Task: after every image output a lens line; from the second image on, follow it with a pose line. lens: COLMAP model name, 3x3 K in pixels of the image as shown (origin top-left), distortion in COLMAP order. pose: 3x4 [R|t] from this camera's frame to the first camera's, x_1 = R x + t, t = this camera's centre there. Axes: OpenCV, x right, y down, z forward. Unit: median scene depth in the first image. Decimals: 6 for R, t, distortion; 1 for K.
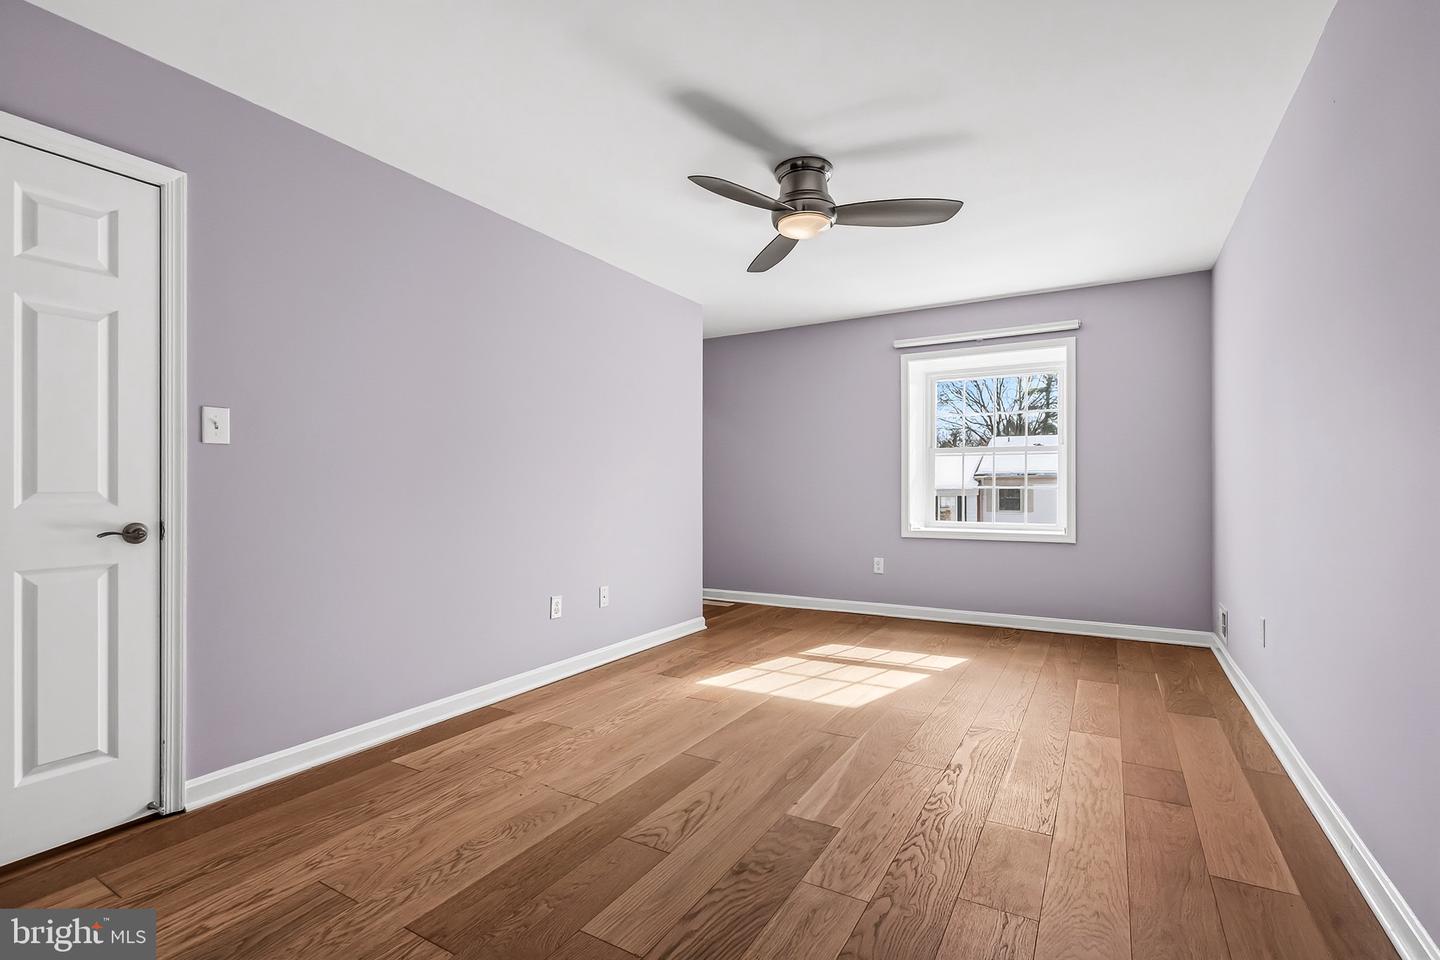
lens RADIAL K [[661.5, 0, 711.6], [0, 661.5, 484.9], [0, 0, 1]] dist [-0.009537, 0.000782]
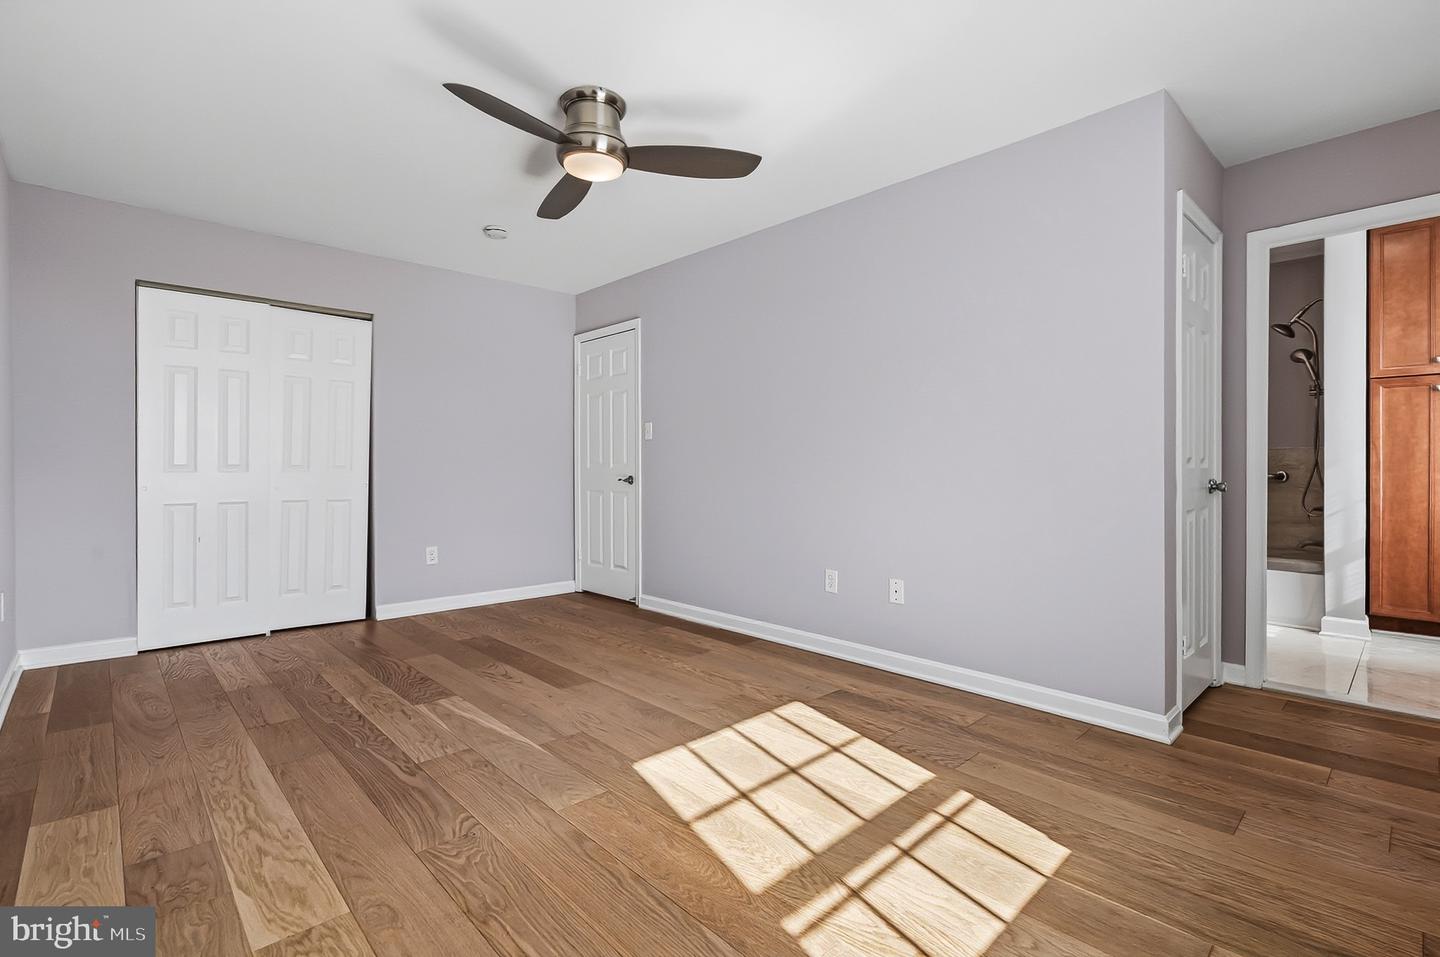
lens RADIAL K [[661.5, 0, 717.3], [0, 661.5, 470.5], [0, 0, 1]] dist [-0.009537, 0.000782]
pose [[-0.269471, 0.010981, -0.962946, 1.100462], [0.009446, 0.999917, 0.008759, 0.017292], [0.962962, -0.006736, -0.269552, 1.620977]]
